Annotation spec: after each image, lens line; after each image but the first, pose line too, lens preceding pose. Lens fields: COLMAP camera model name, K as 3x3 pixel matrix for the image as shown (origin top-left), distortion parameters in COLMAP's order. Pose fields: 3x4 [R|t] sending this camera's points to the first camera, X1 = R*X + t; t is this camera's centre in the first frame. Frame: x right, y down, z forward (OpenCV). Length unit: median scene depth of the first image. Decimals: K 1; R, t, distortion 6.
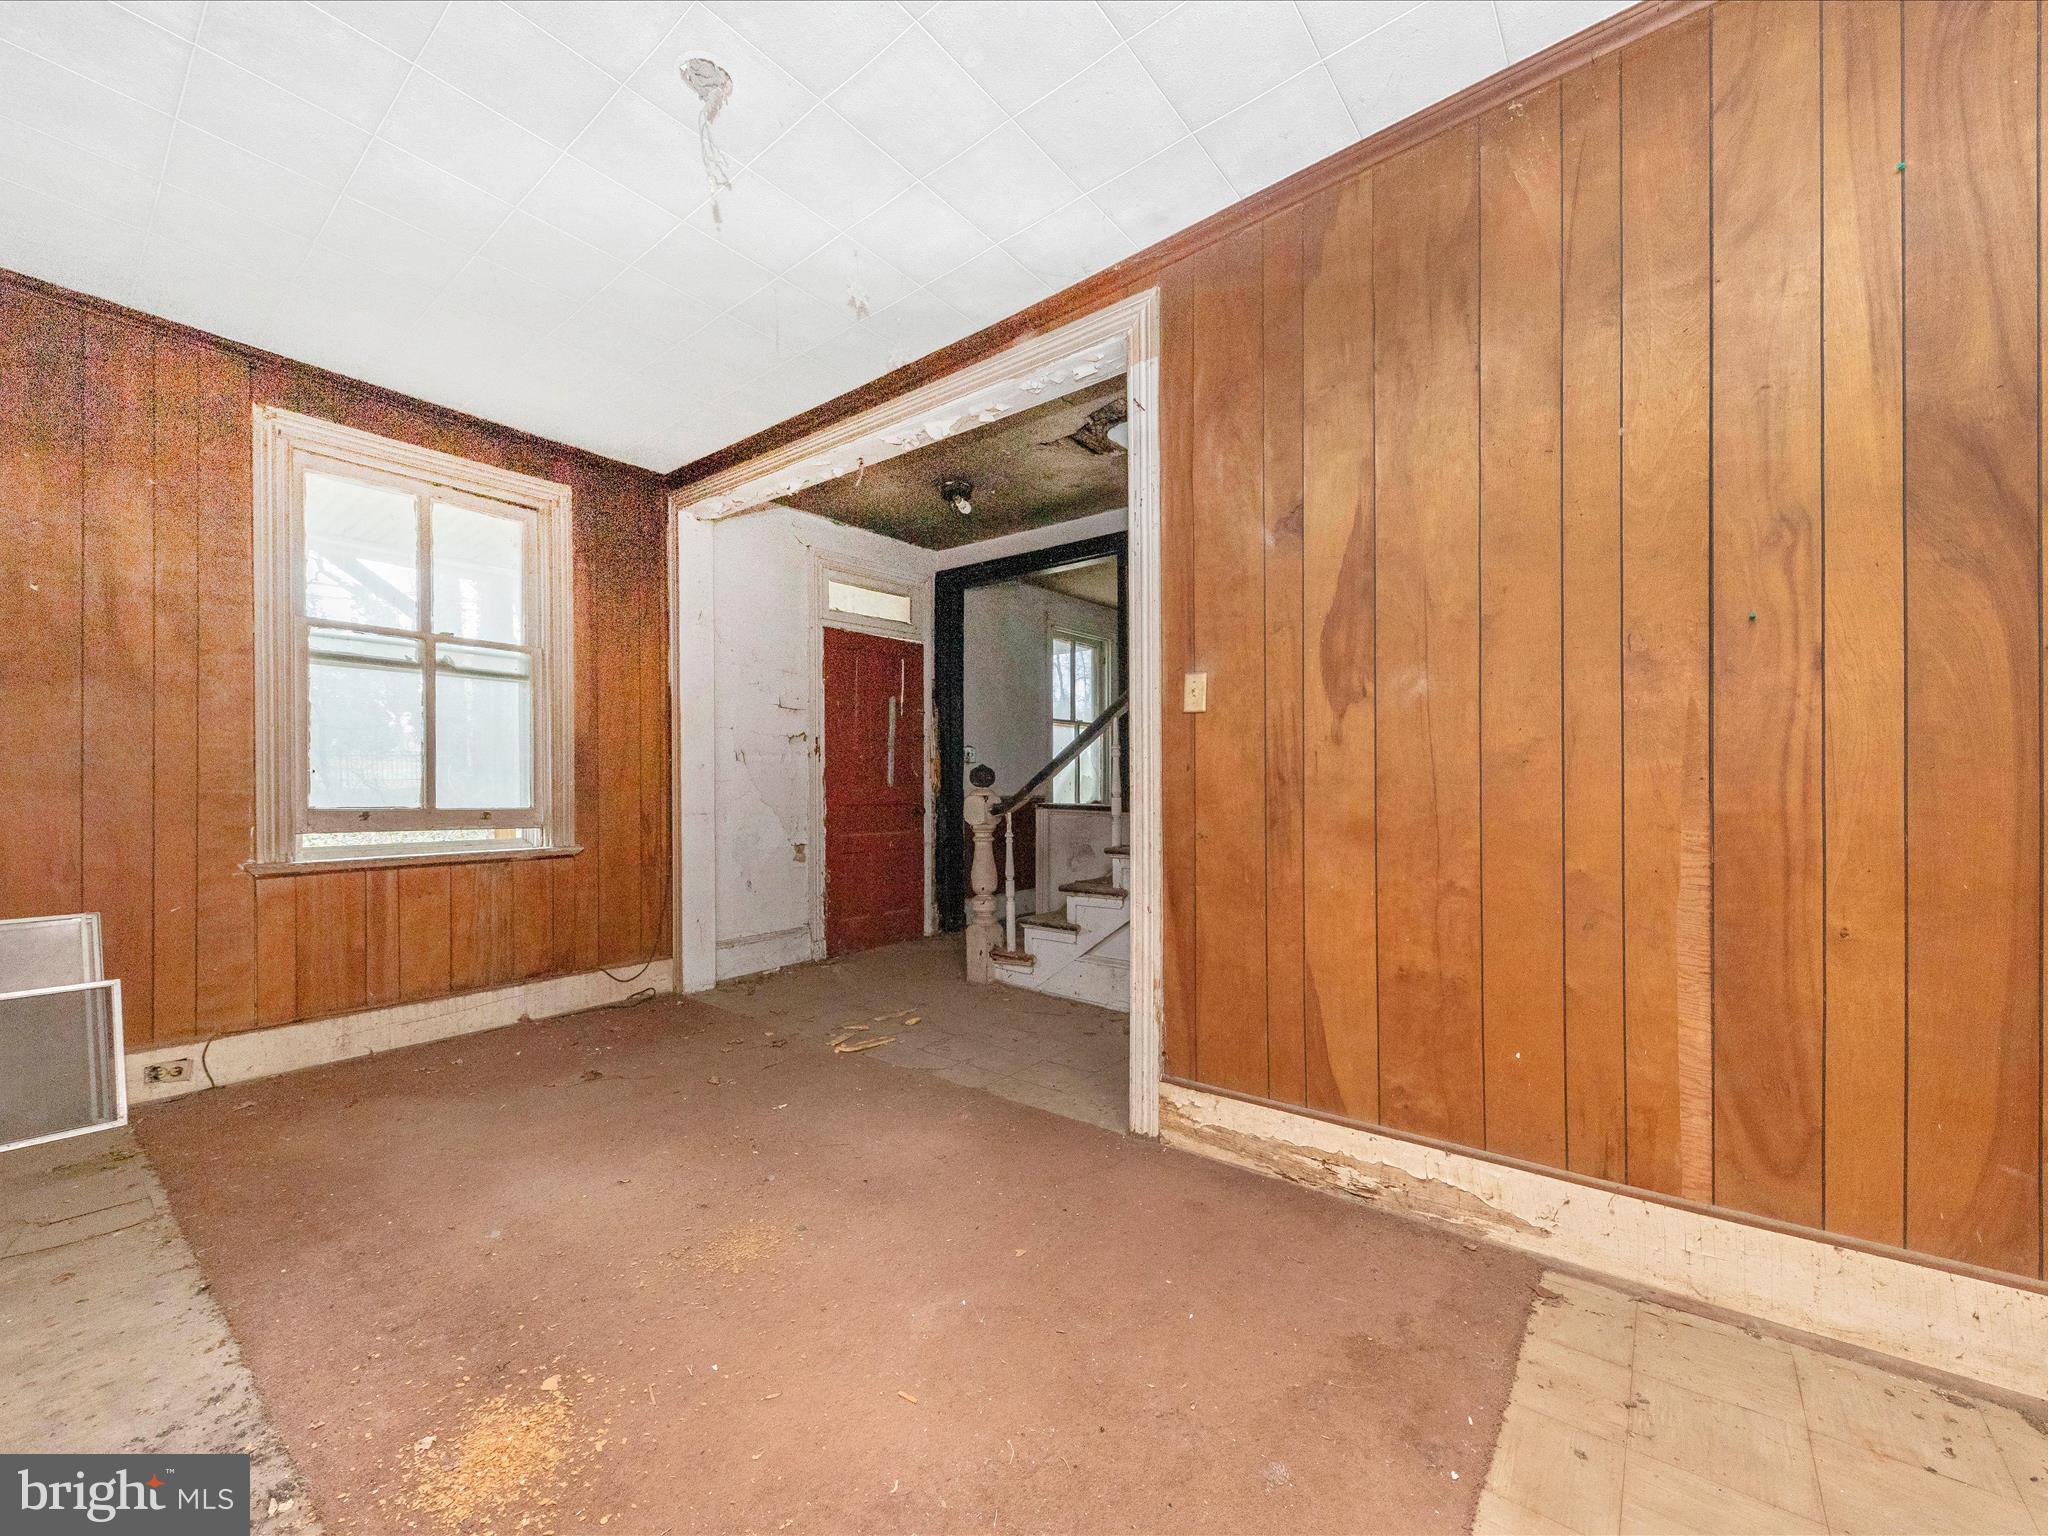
lens RADIAL K [[810.4, 0, 1026.0], [0, 810.4, 786.5], [0, 0, 1]] dist [0.011449, -0.000370]
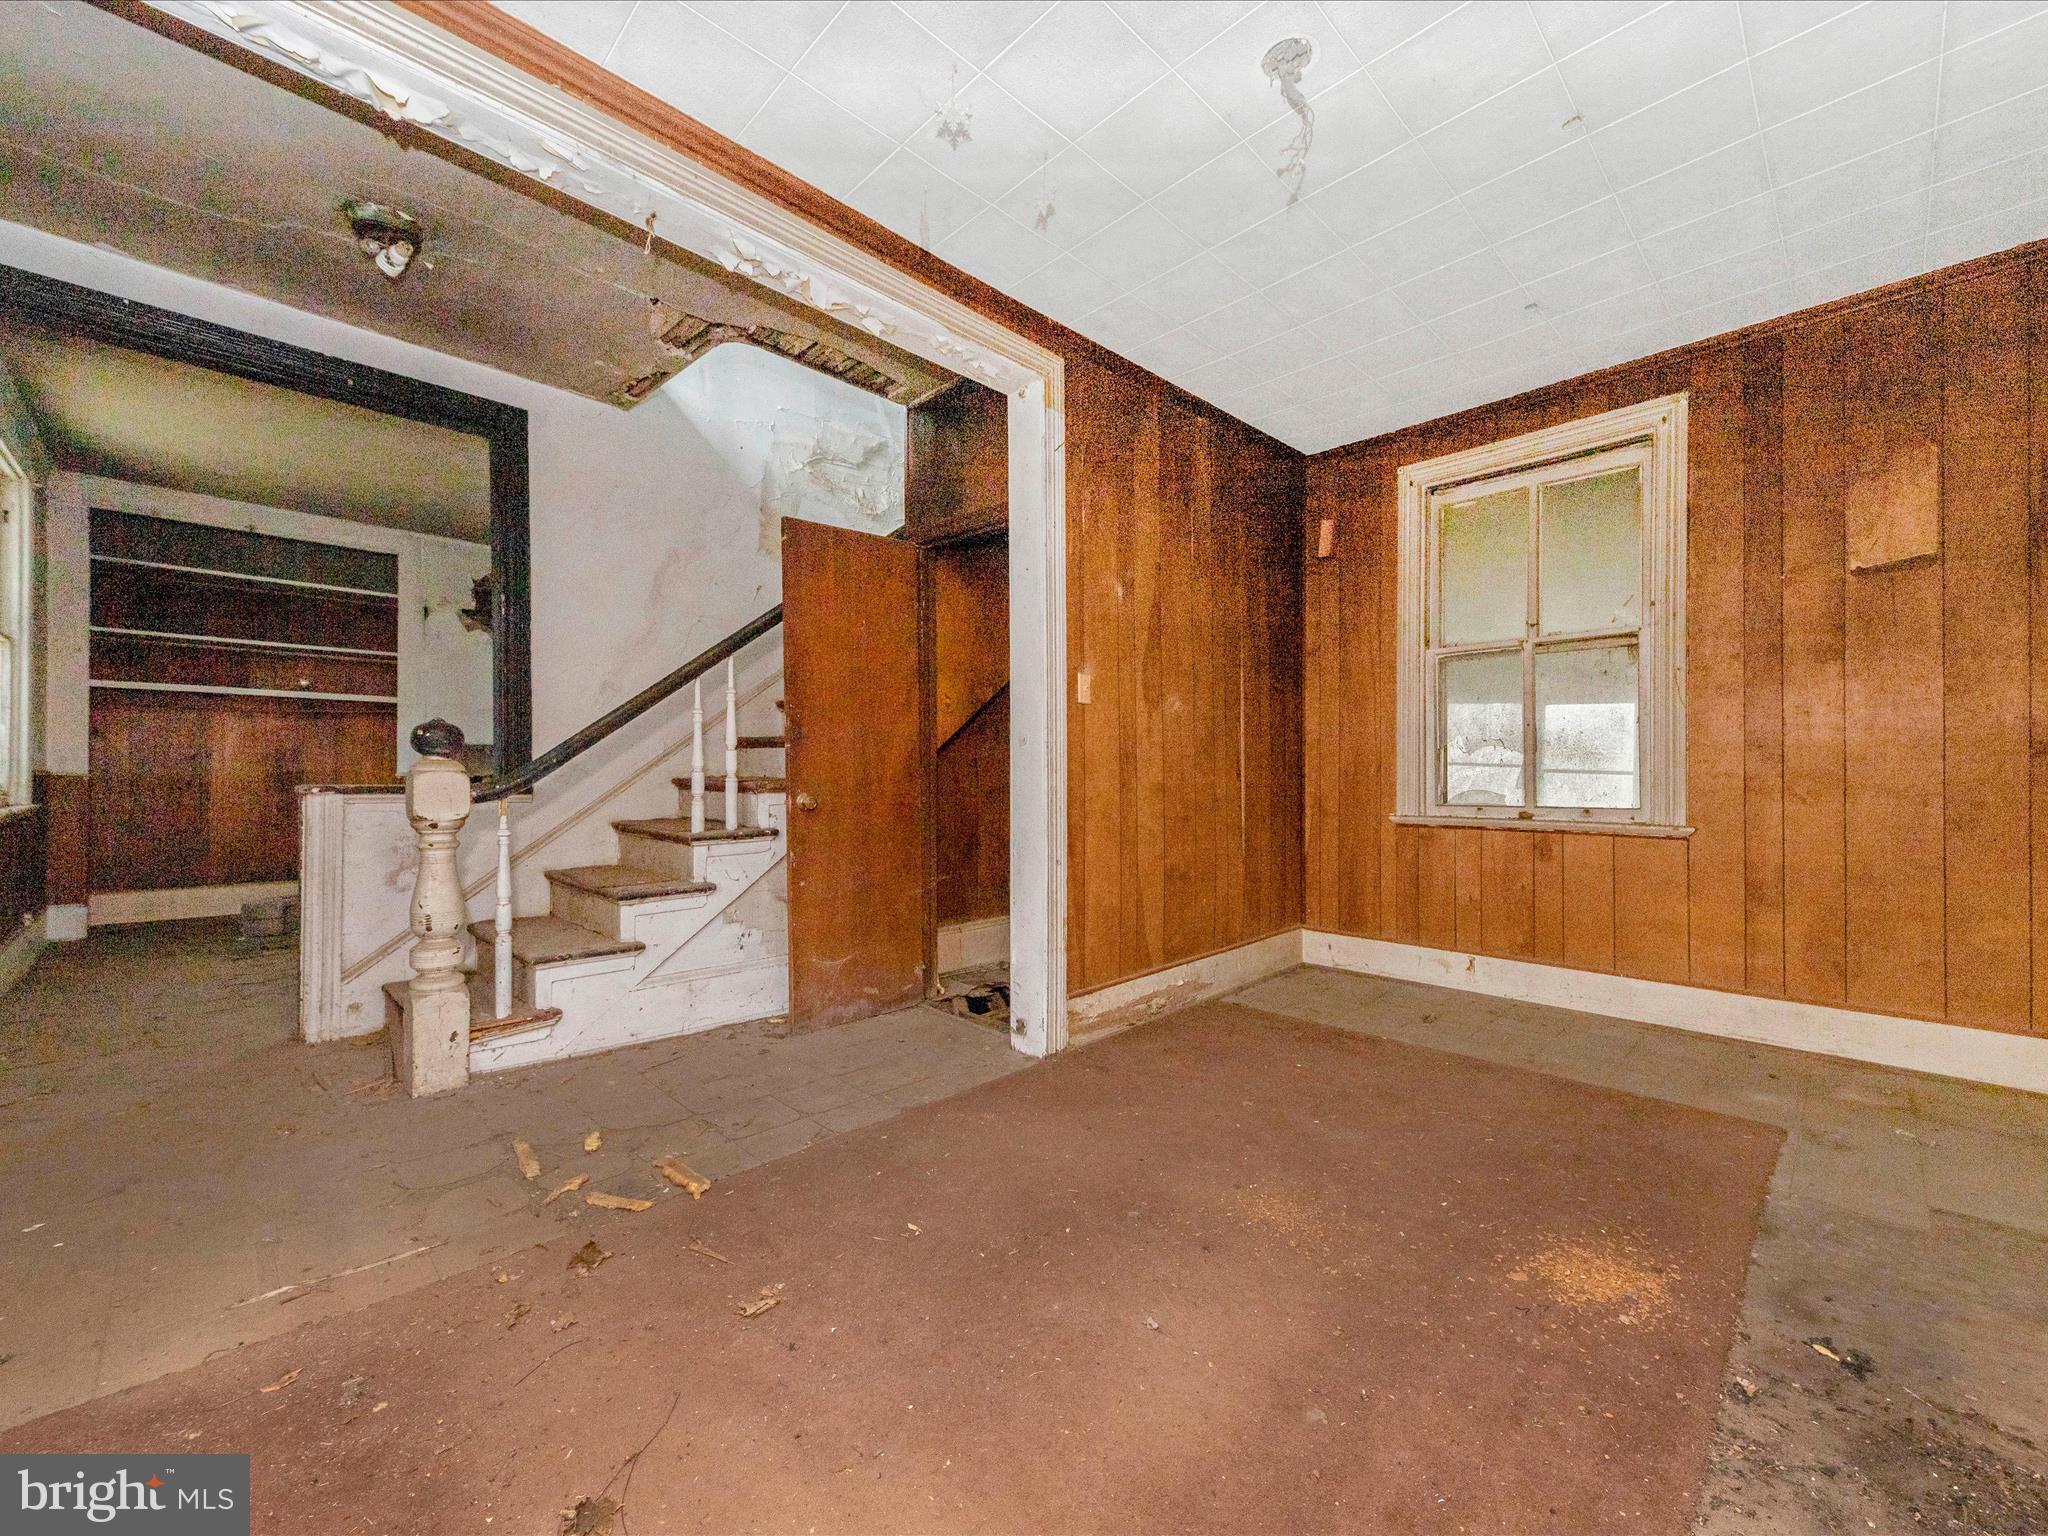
lens RADIAL K [[810.4, 0, 1028.1], [0, 810.4, 763.9], [0, 0, 1]] dist [0.011449, -0.000370]
pose [[0.121758, 0.008006, 0.992528, -0.807922], [-0.005624, 0.999957, -0.007376, 0.011026], [-0.992544, -0.004684, 0.121798, 0.691856]]
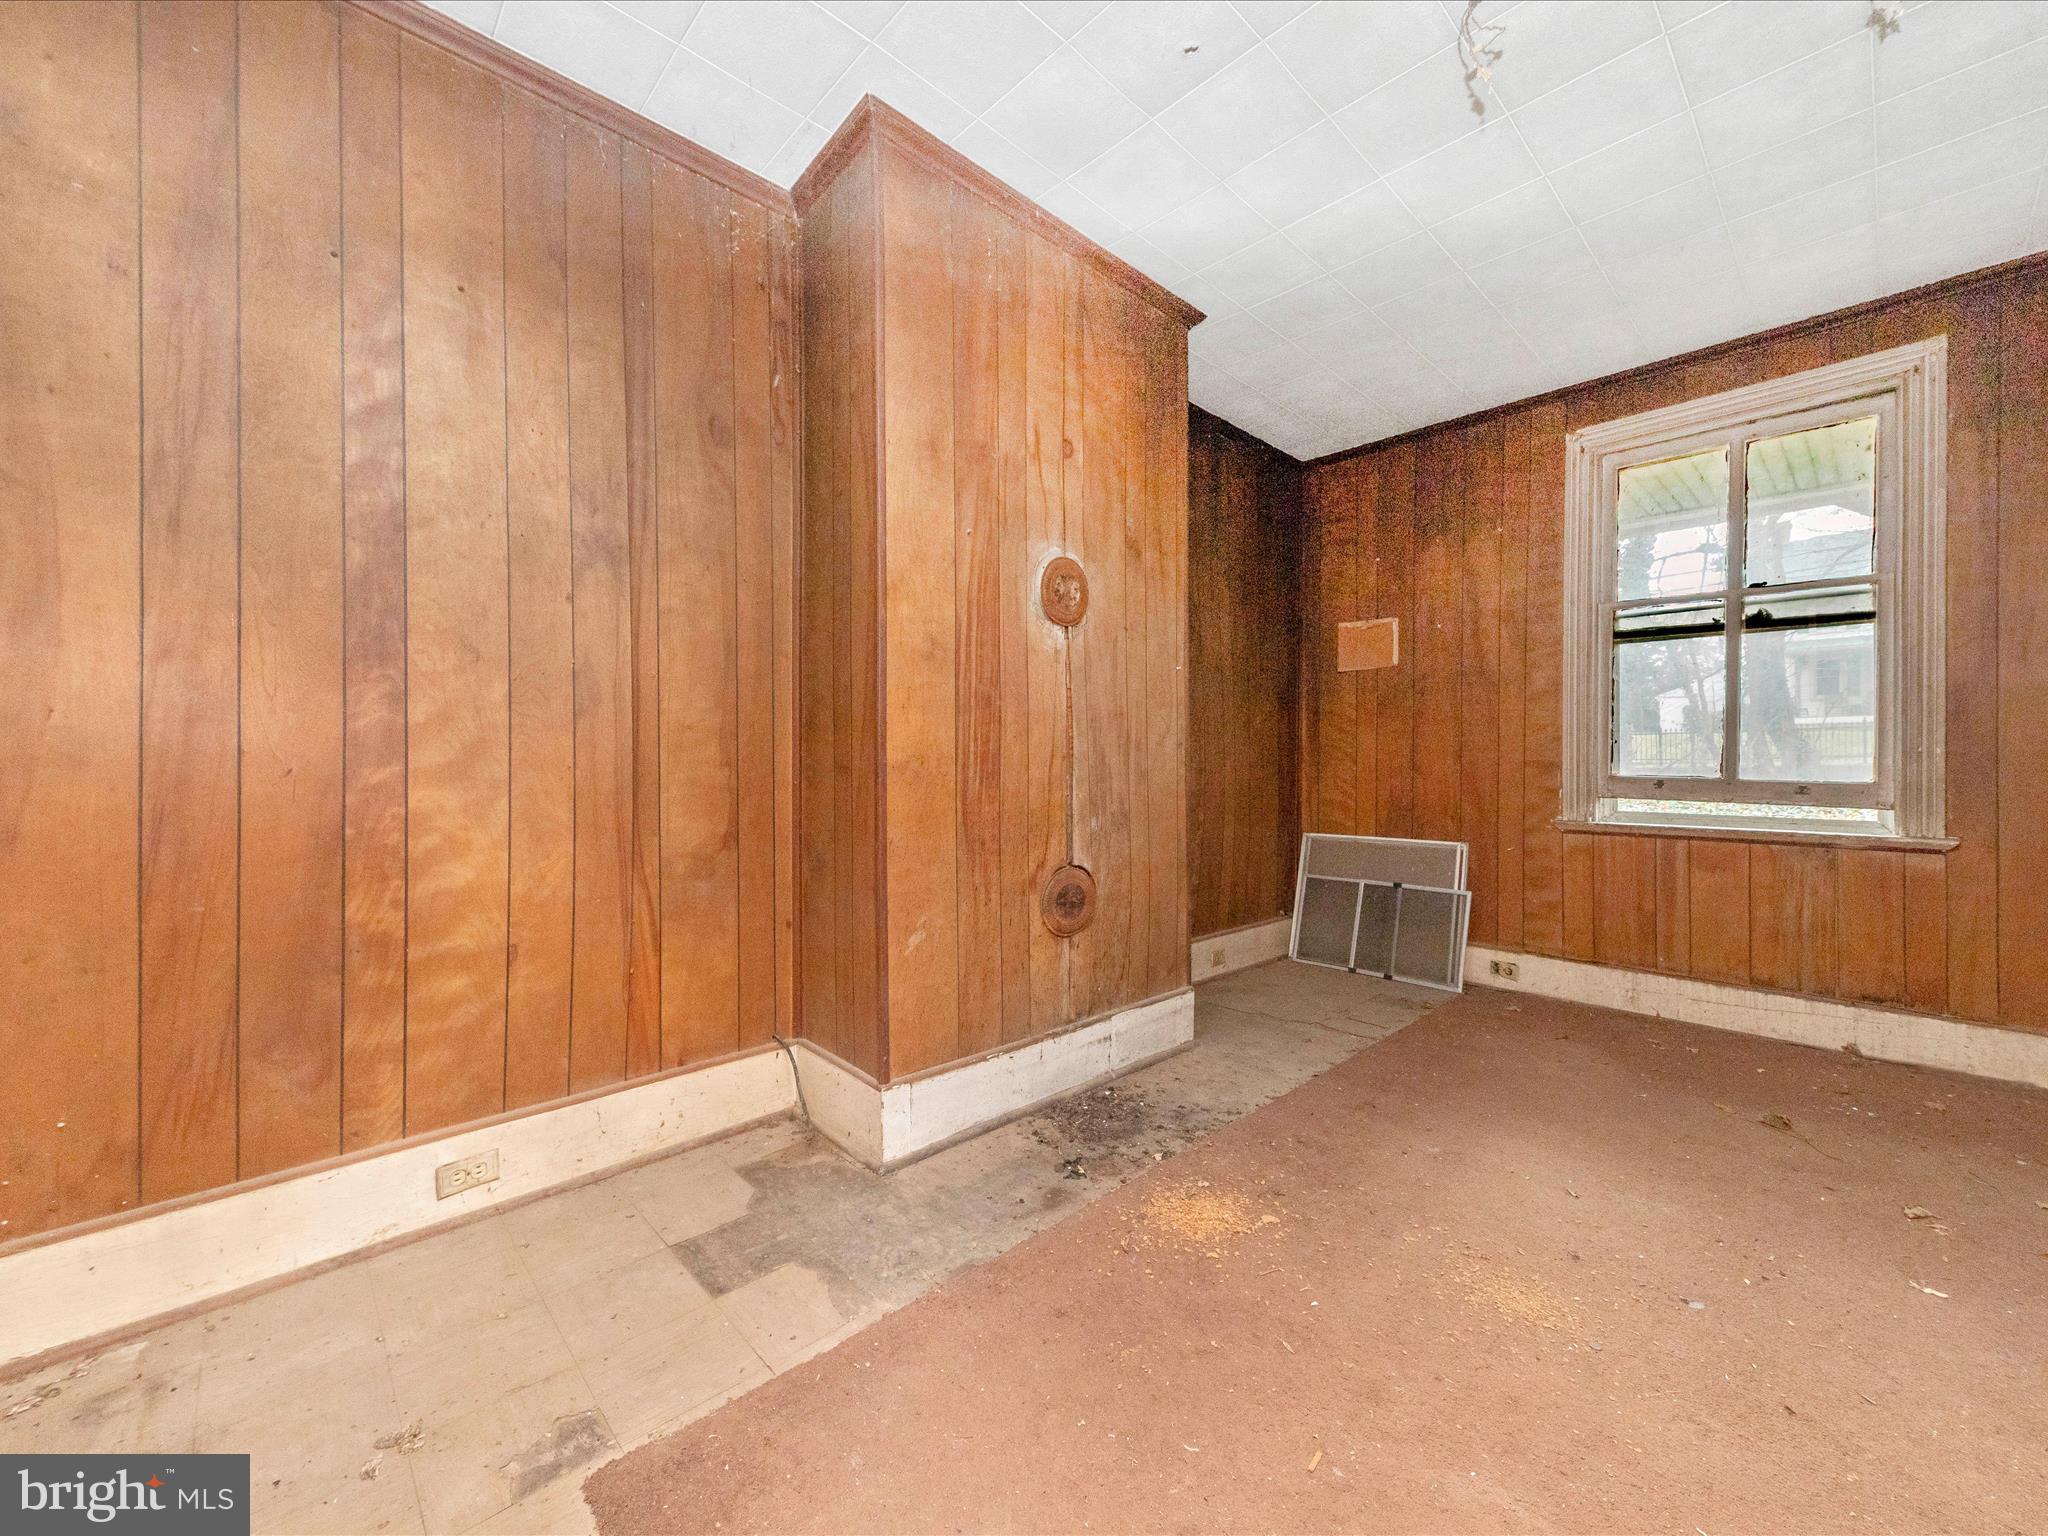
lens RADIAL K [[810.4, 0, 1014.3], [0, 810.4, 763.4], [0, 0, 1]] dist [0.011449, -0.000370]
pose [[-0.149156, 0.008101, -0.988781, 0.327506], [-0.002007, 0.999962, 0.008495, 0.003138], [0.988812, 0.003251, -0.149134, 0.355407]]
